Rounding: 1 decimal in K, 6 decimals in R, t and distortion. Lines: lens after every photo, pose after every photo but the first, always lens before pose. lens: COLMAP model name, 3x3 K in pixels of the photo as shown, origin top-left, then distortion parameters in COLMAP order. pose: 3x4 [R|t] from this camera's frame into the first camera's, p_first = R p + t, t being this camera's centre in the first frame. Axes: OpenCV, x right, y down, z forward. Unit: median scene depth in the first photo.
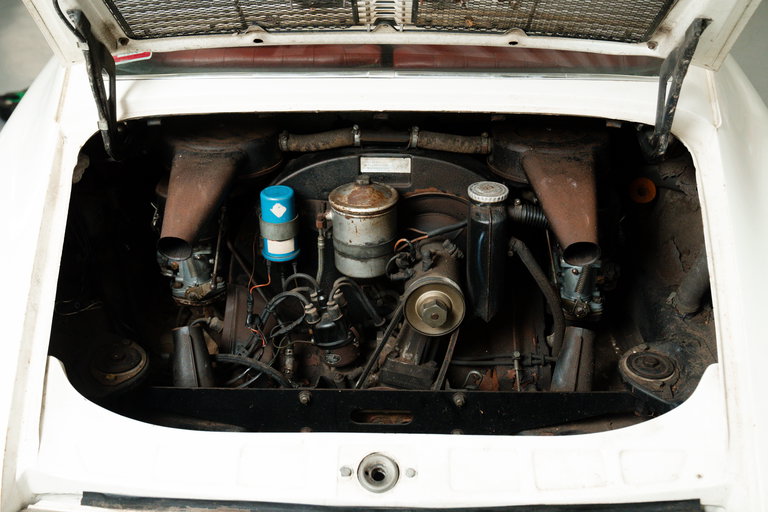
lens RADIAL K [[871.4, 0, 372.9], [0, 871.4, 245.9], [0, 0, 1]] dist [0.093681, 0.000000]
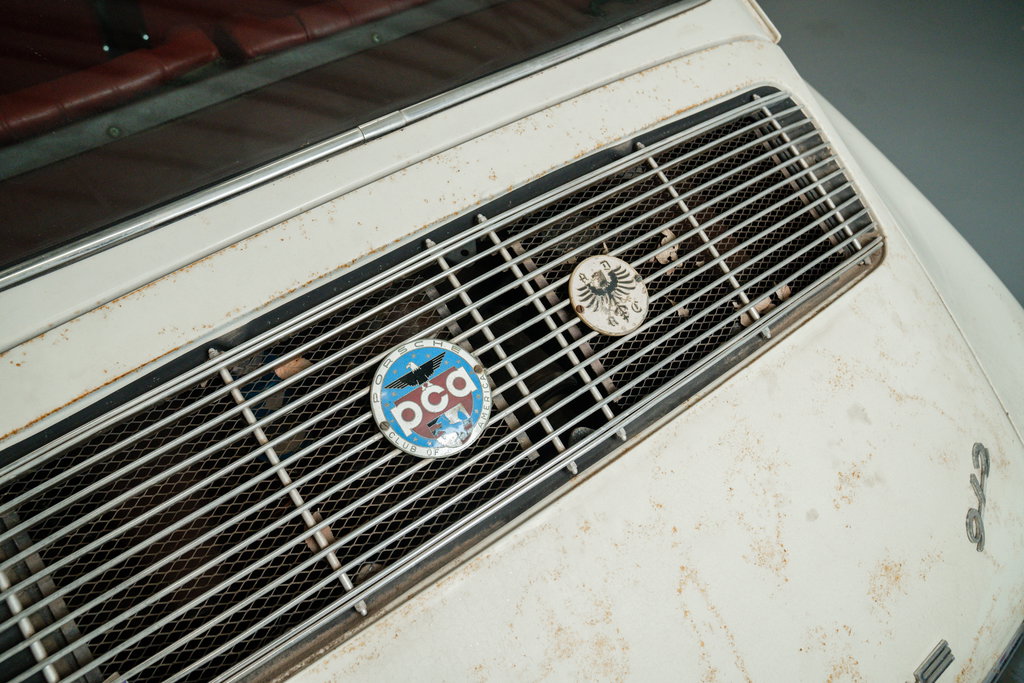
lens RADIAL K [[761.5, 0, 513.9], [0, 761.5, 340.2], [0, 0, 1]] dist [-0.064838, 0.009382]
pose [[0.779917, -0.466064, 0.417749, -0.183249], [0.296448, 0.862915, 0.409263, -0.246245], [-0.551225, -0.195351, 0.811165, 0.540854]]
